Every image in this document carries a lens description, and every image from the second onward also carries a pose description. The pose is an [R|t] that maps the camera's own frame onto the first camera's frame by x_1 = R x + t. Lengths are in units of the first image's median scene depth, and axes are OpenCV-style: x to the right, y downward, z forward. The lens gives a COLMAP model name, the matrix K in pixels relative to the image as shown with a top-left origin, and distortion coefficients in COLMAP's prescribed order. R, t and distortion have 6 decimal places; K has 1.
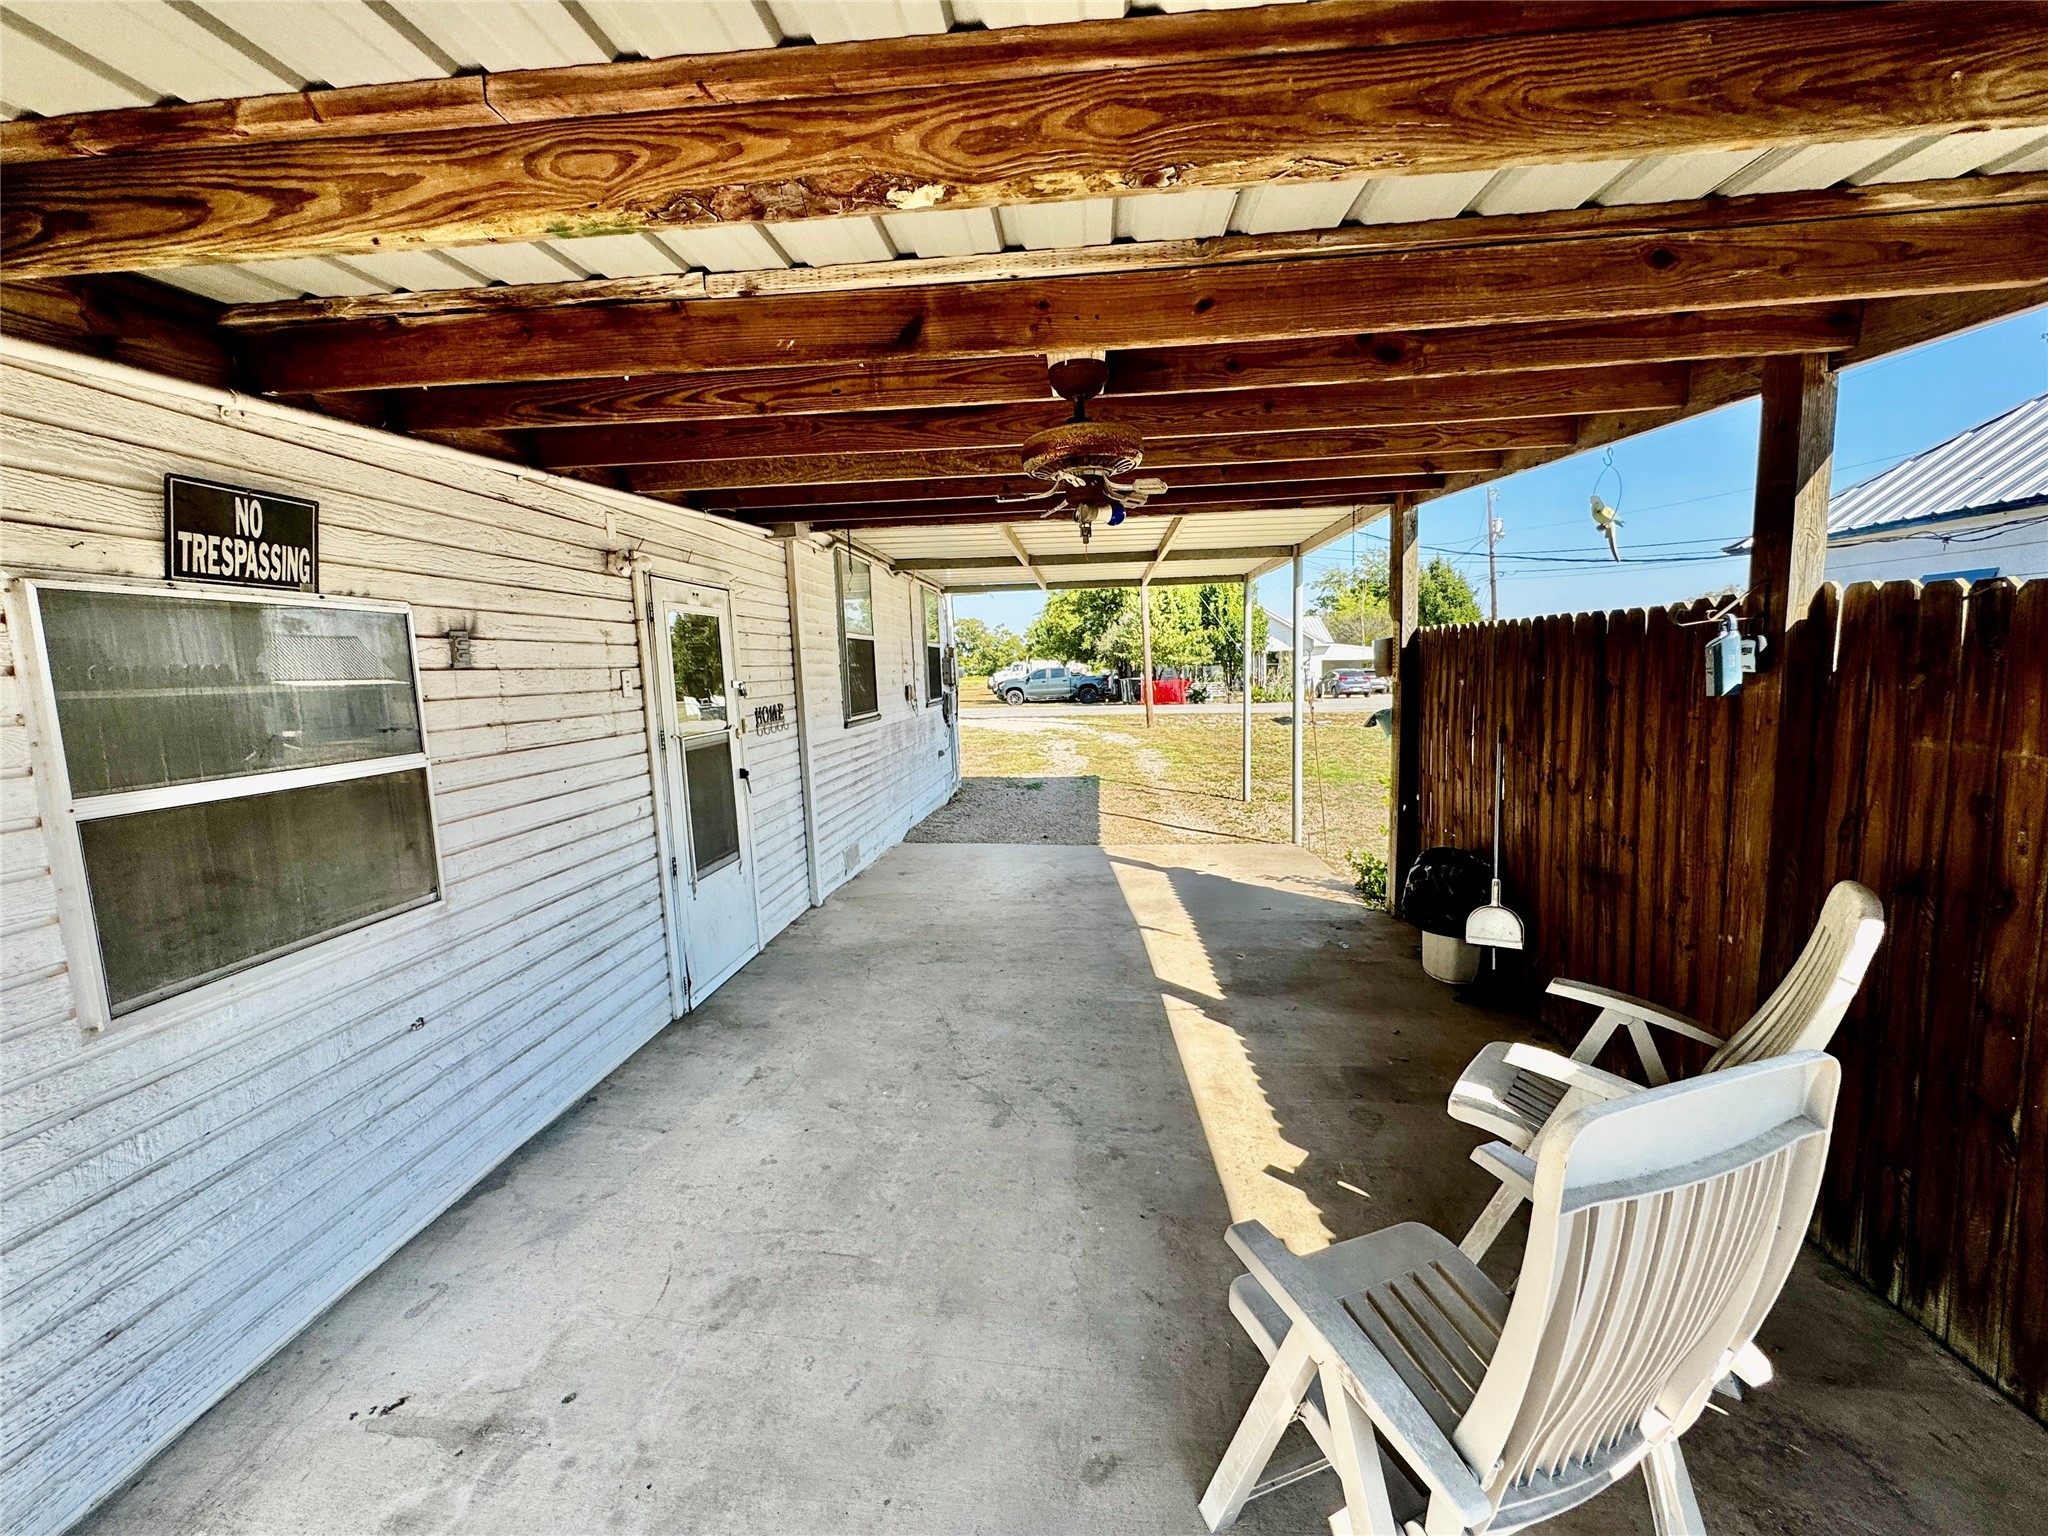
lens RADIAL K [[827.1, 0, 1023.1], [0, 827.1, 760.0], [0, 0, 1]] dist [-0.003908, 0.000214]
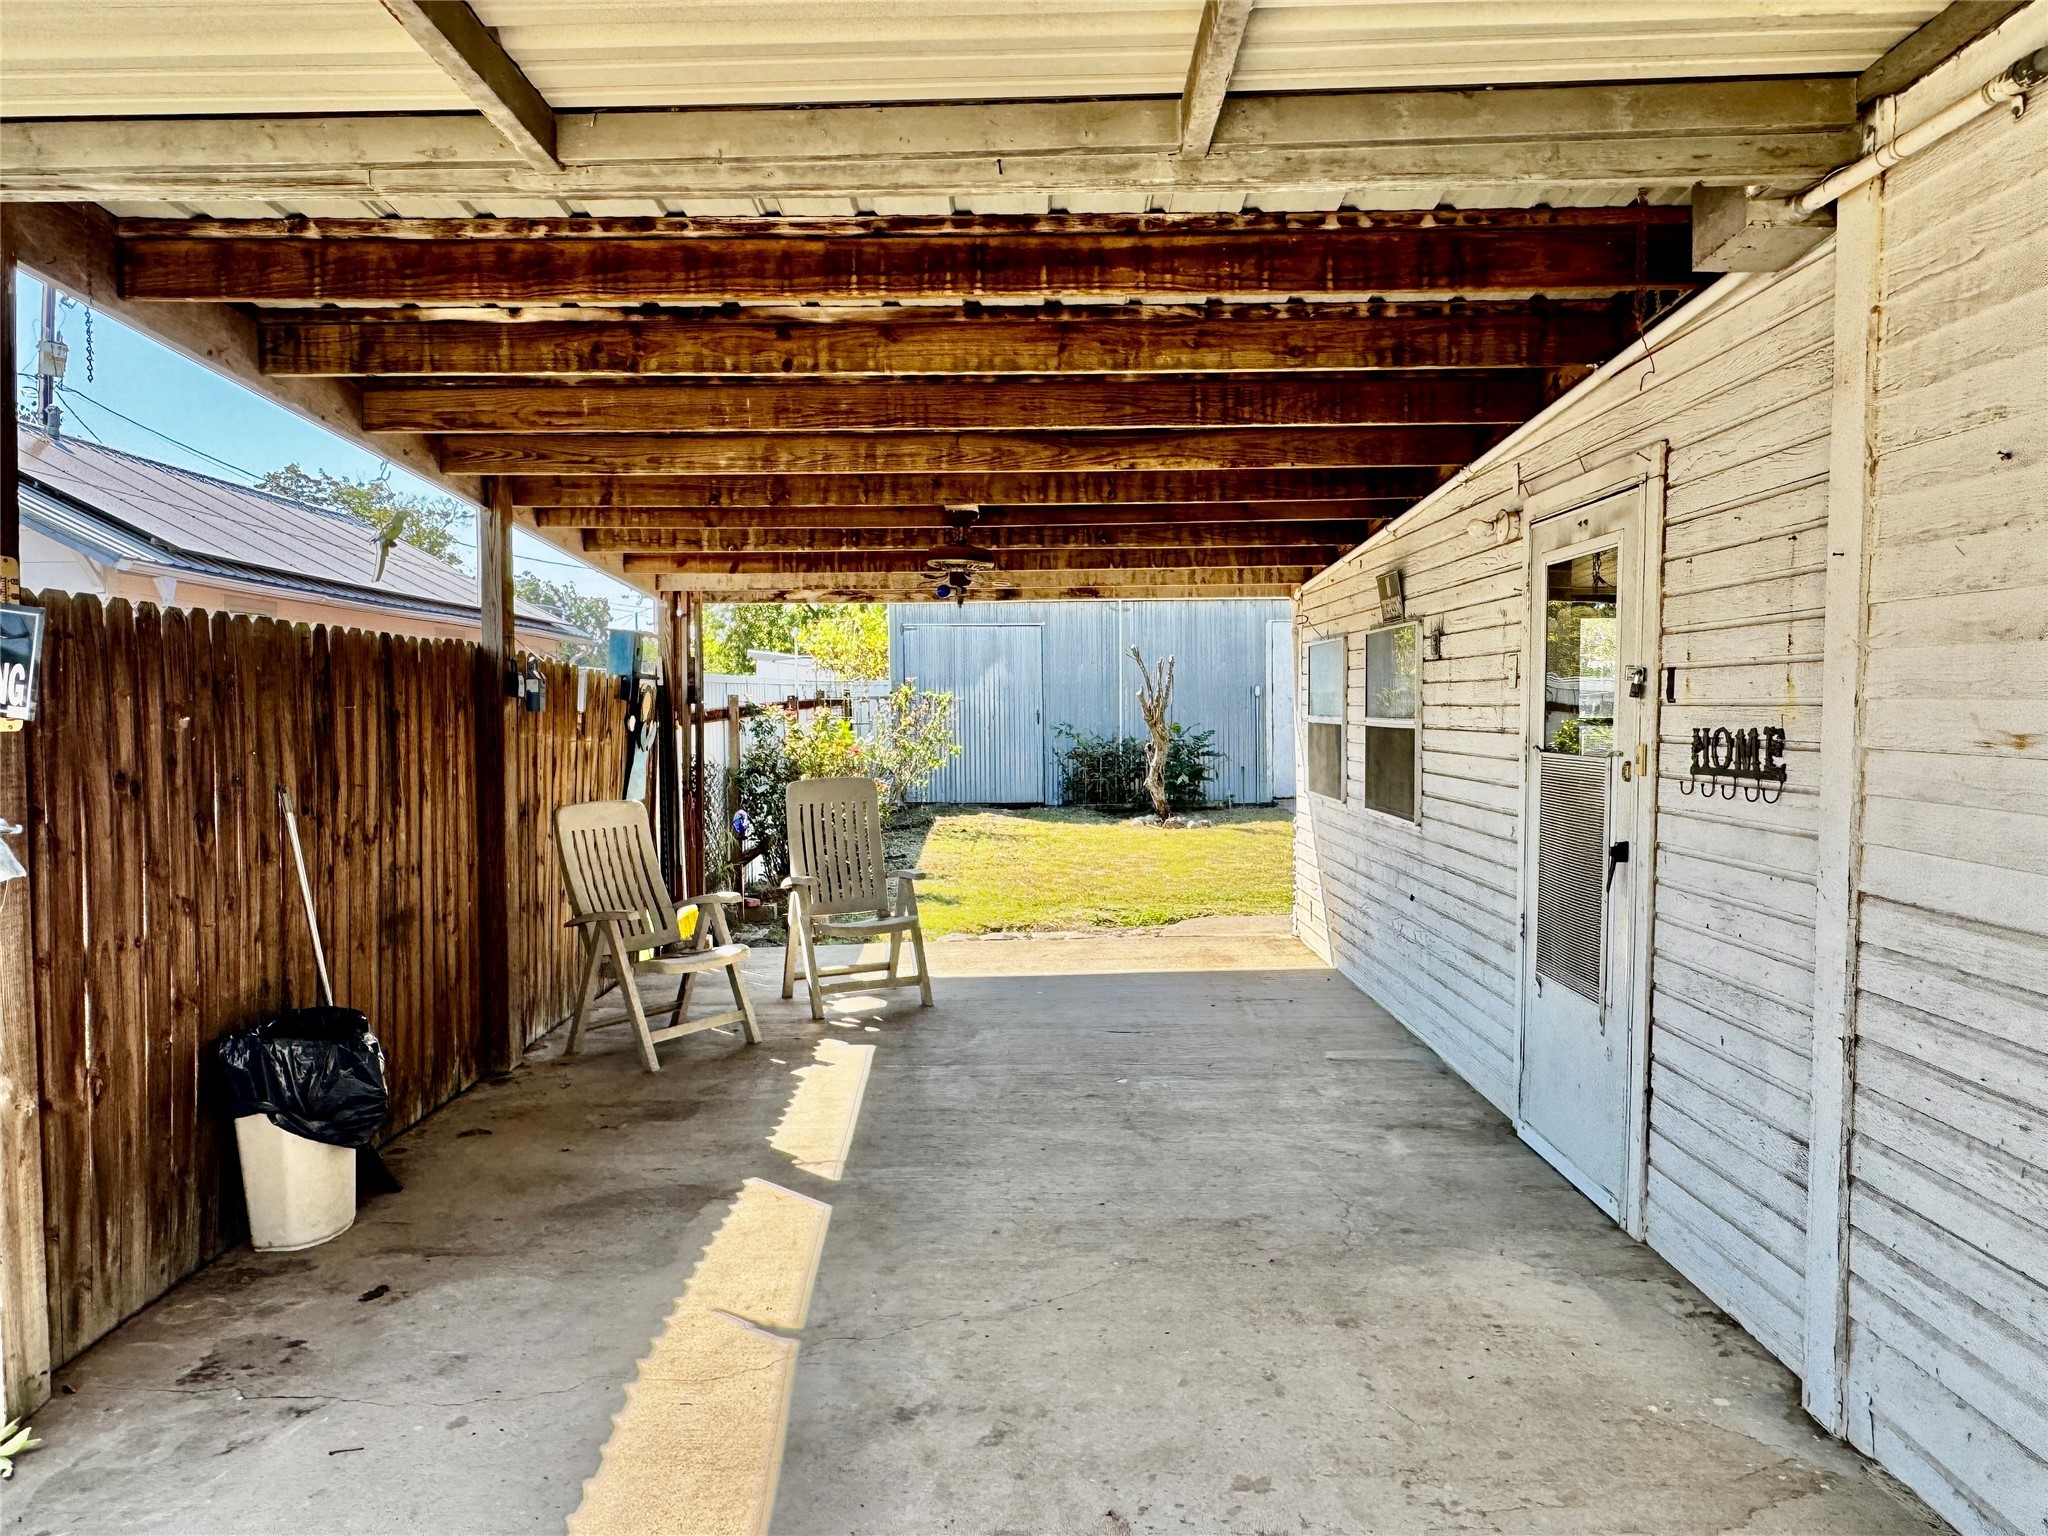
lens RADIAL K [[1377.8, 0, 1021.2], [0, 1377.8, 765.9], [0, 0, 1]] dist [0.008065, 0.001491]
pose [[-0.996241, 0.041332, -0.076129, 0.094140], [0.028615, 0.986518, 0.161133, -0.202532], [0.081763, 0.158349, -0.983992, 2.005934]]
